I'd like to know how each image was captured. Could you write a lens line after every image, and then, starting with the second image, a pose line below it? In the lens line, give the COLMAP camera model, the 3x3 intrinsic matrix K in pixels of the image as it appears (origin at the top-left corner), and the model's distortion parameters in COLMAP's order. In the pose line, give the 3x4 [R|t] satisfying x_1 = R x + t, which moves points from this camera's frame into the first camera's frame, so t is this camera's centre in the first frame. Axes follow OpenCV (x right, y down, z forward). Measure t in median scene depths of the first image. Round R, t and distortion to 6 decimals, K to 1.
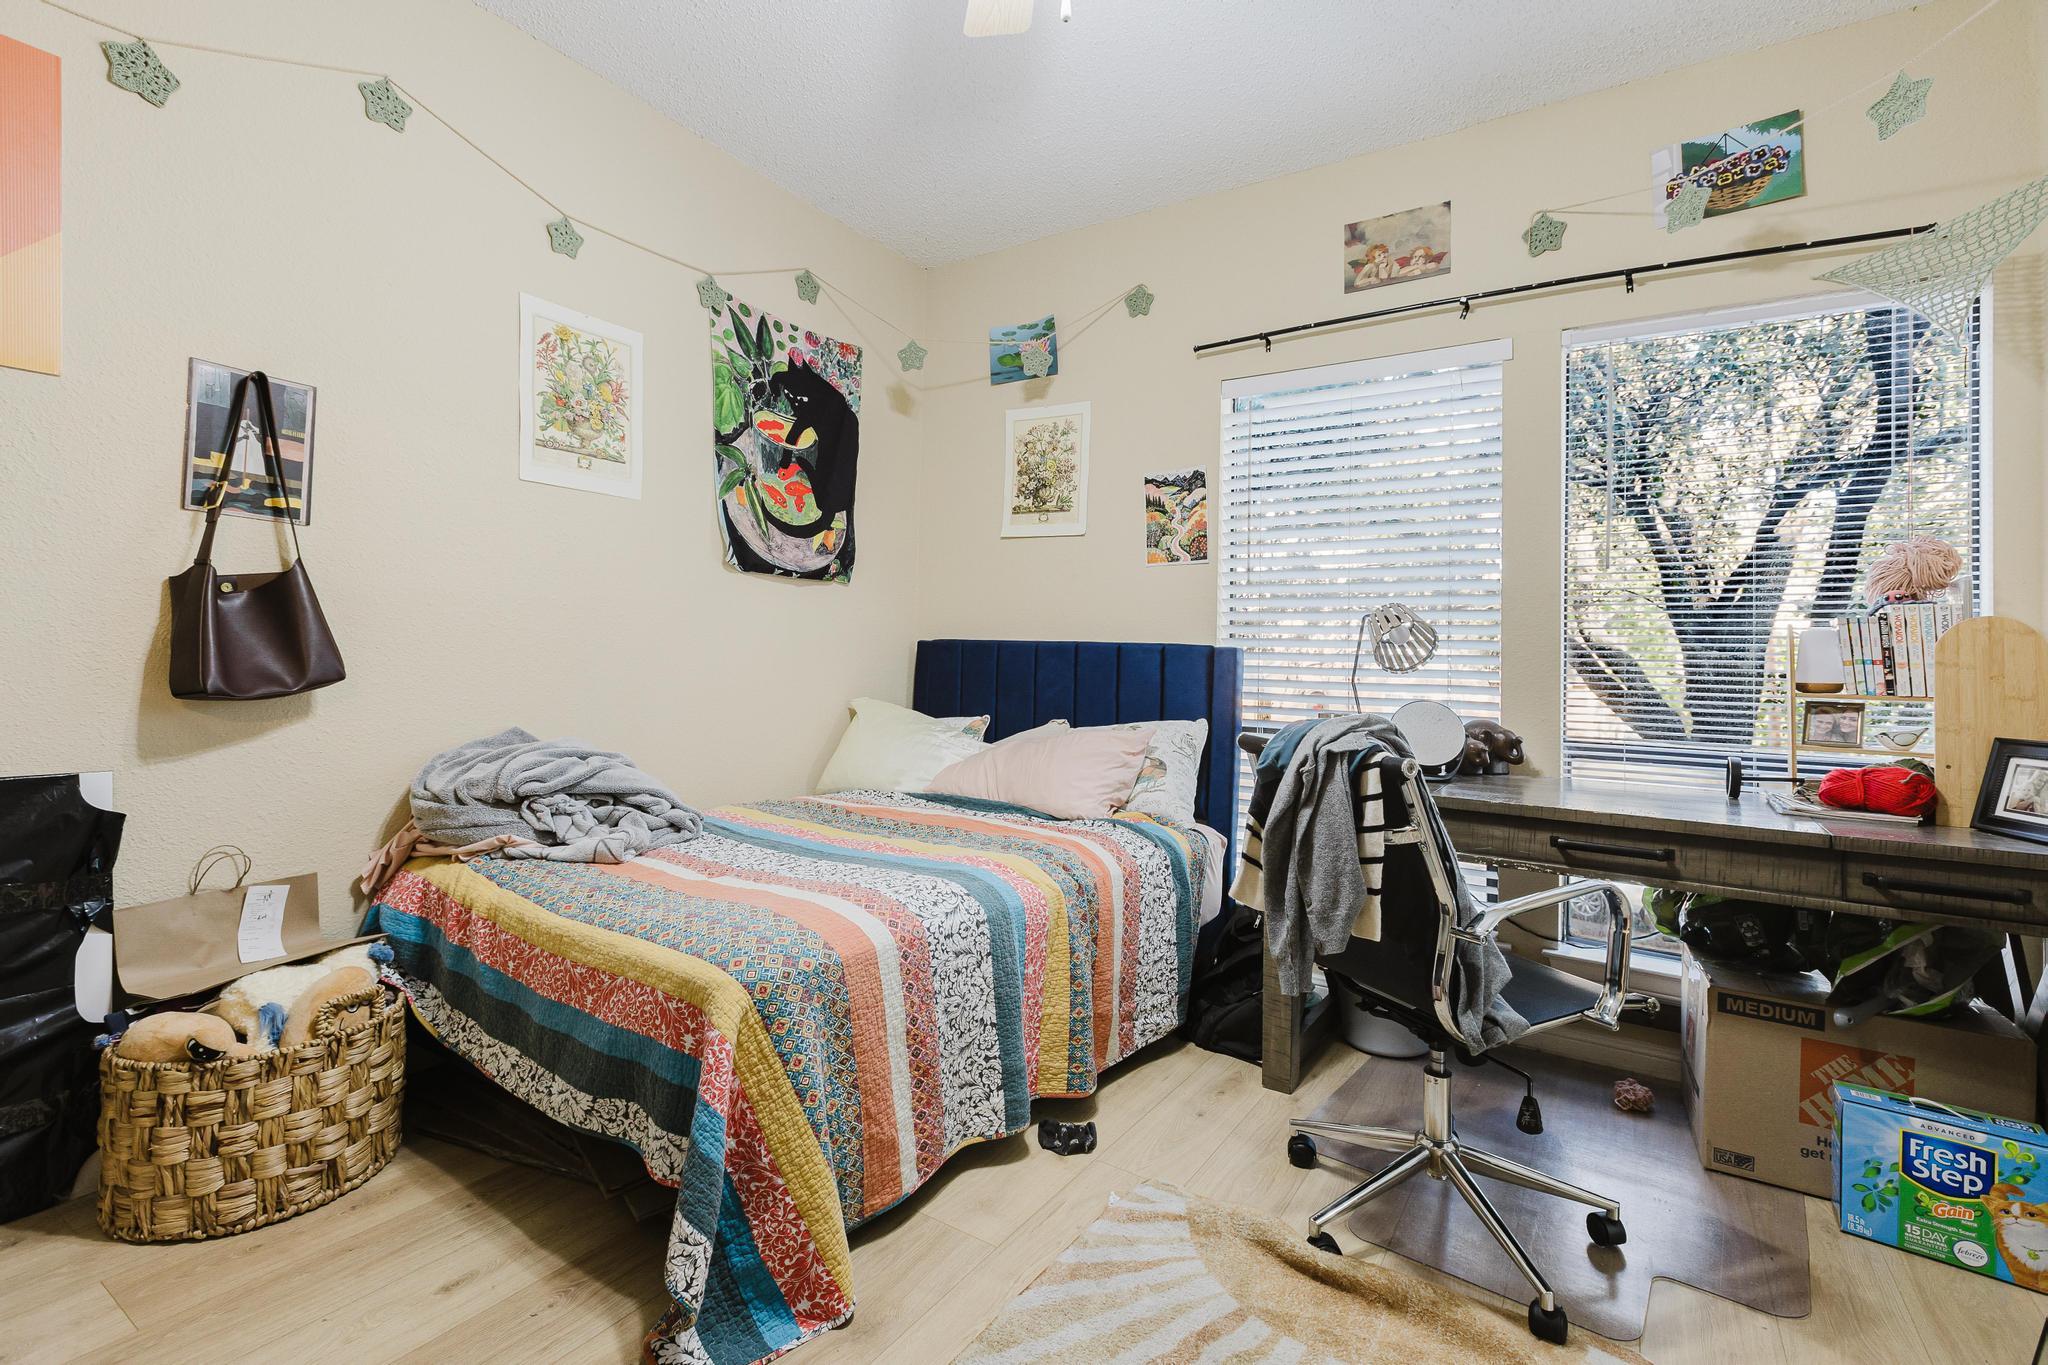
lens RADIAL K [[922.8, 0, 1030.1], [0, 922.8, 645.5], [0, 0, 1]] dist [0.002853, 0.000398]
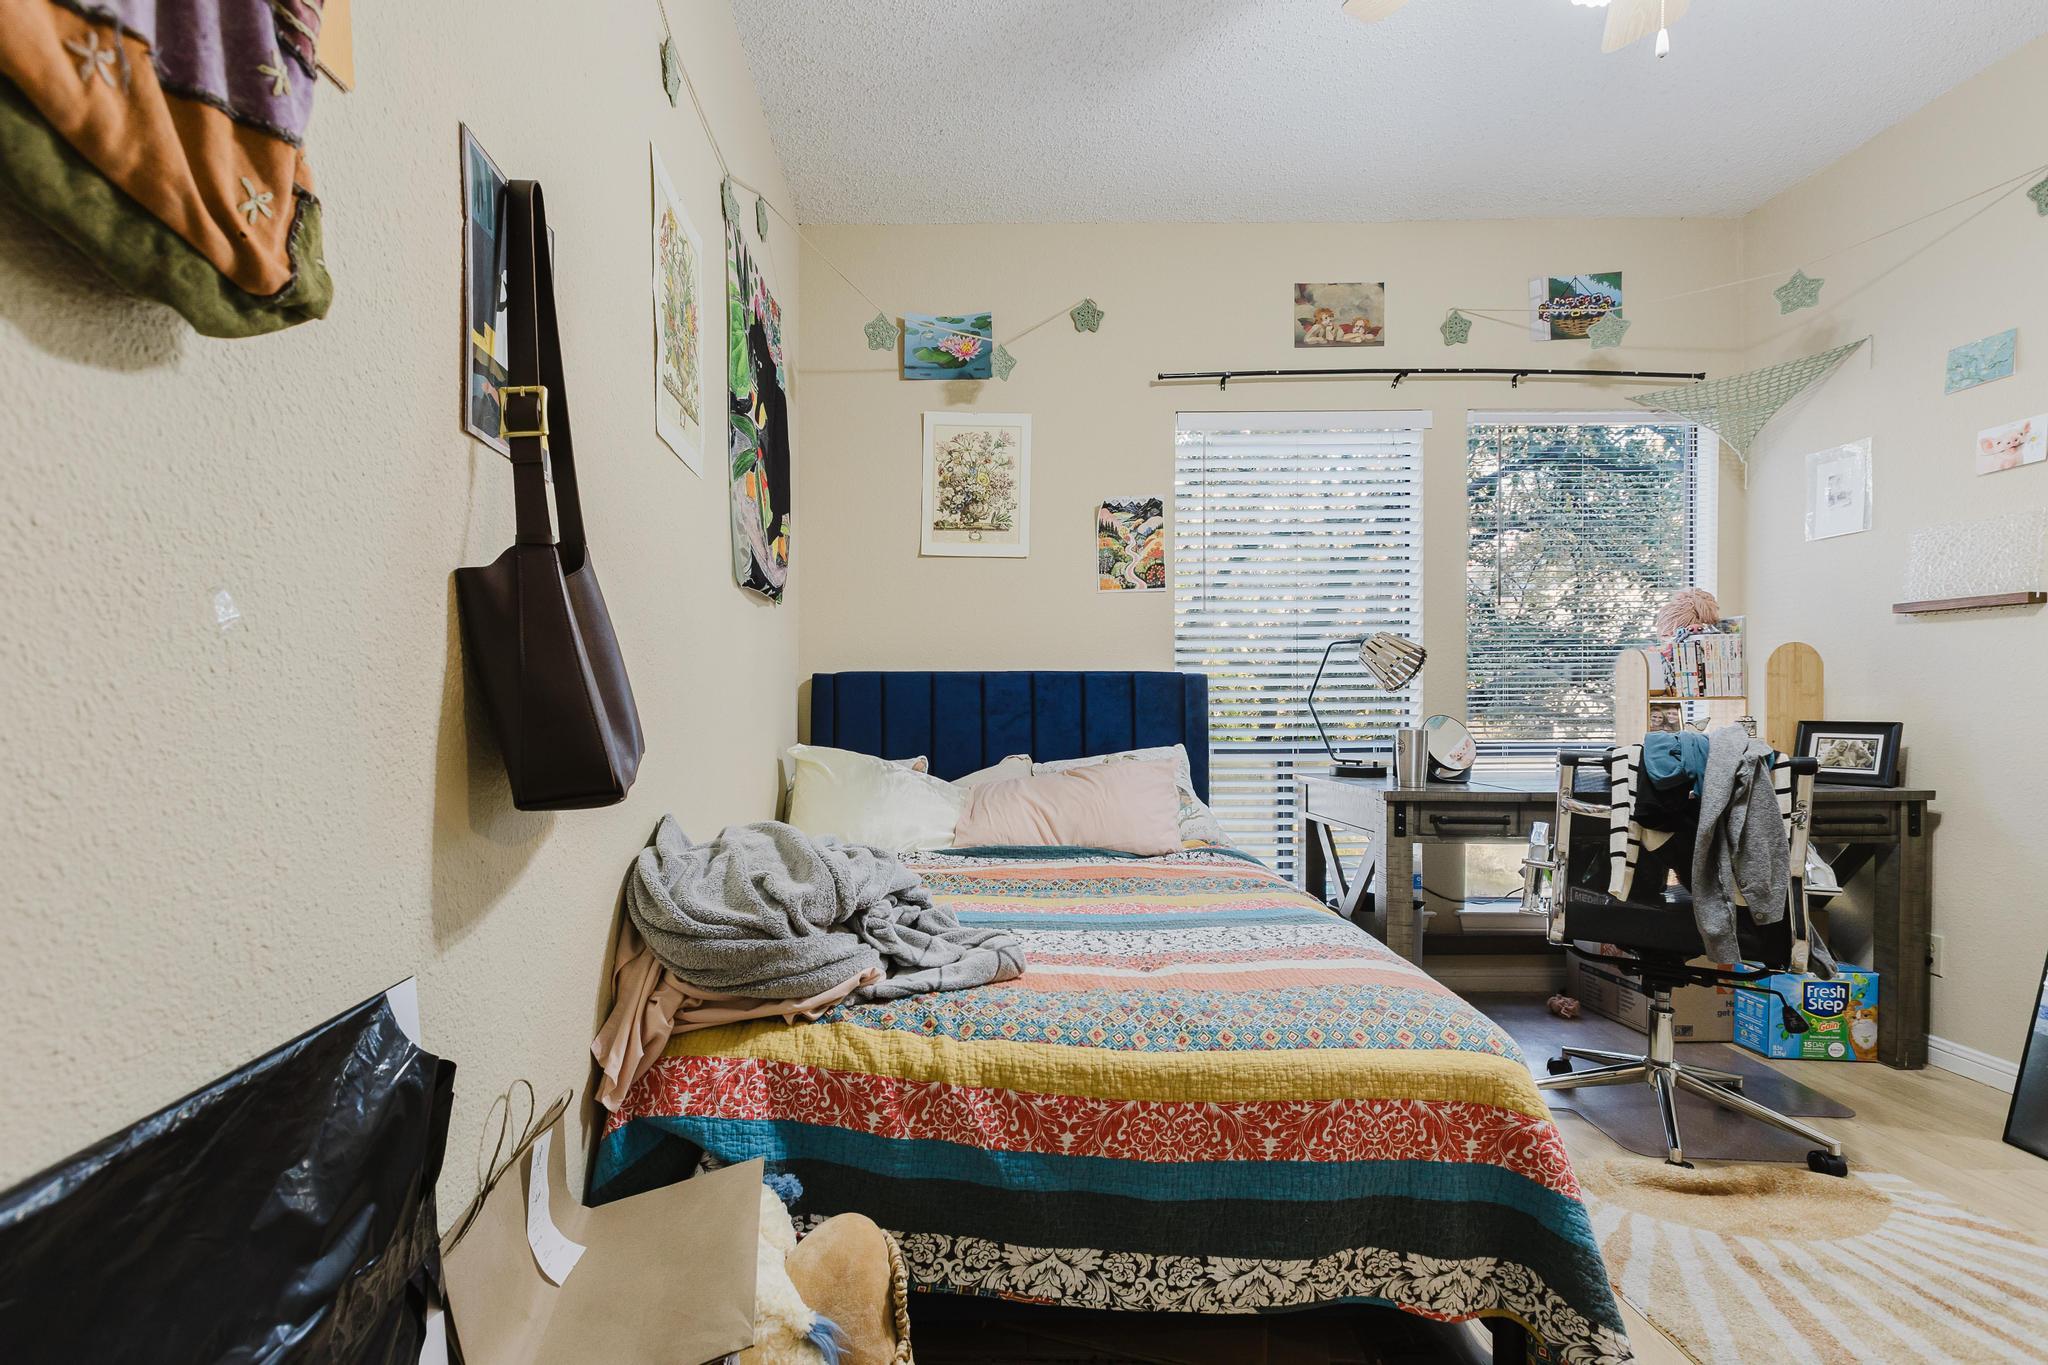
lens RADIAL K [[929.3, 0, 1024.8], [0, 929.3, 703.9], [0, 0, 1]] dist [0.003554, 0.000197]
pose [[0.842440, -0.037531, 0.537481, -0.534284], [0.019807, 0.999054, 0.038717, -0.008663], [-0.538426, -0.021971, 0.842387, 0.235377]]
